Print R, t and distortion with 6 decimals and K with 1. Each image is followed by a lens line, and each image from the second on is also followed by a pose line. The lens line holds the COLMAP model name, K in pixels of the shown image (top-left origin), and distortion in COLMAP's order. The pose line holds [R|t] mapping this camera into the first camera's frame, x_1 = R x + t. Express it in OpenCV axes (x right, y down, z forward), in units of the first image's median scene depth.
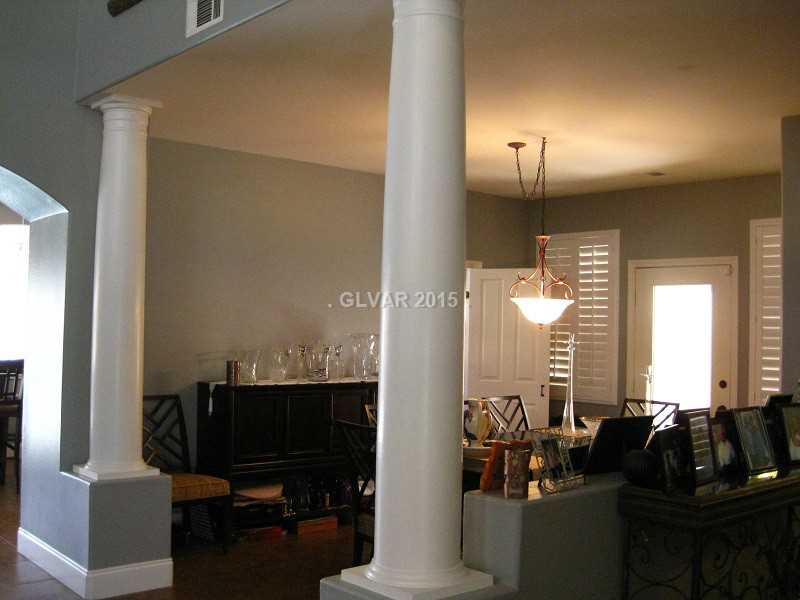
lens RADIAL K [[872.2, 0, 400.0], [0, 872.2, 300.0], [0, 0, 1]] dist [-0.185676, 0.150423]
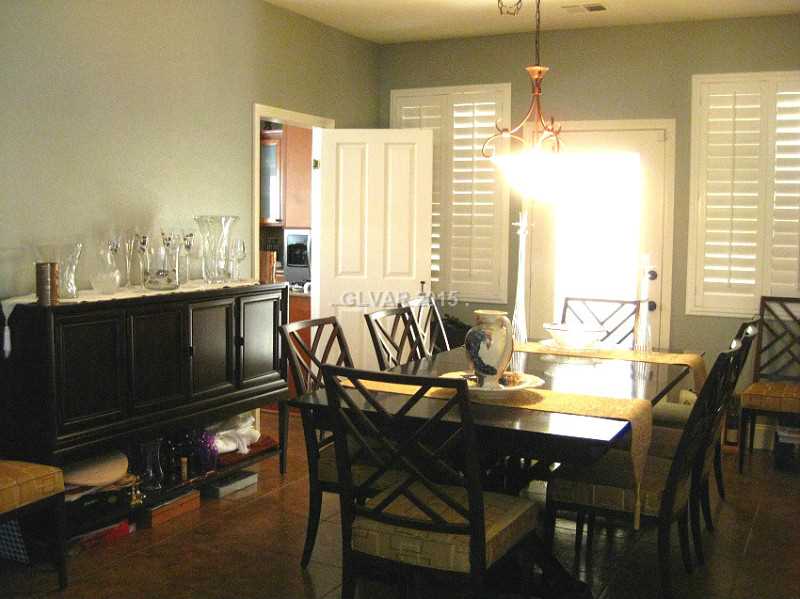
lens RADIAL K [[872.2, 0, 400.0], [0, 872.2, 299.5], [0, 0, 1]] dist [-0.185676, 0.150423]
pose [[0.929698, -0.043295, 0.365770, -0.167282], [-0.003328, 0.992040, 0.125882, 0.019987], [-0.368308, -0.118249, 0.922153, 0.349079]]
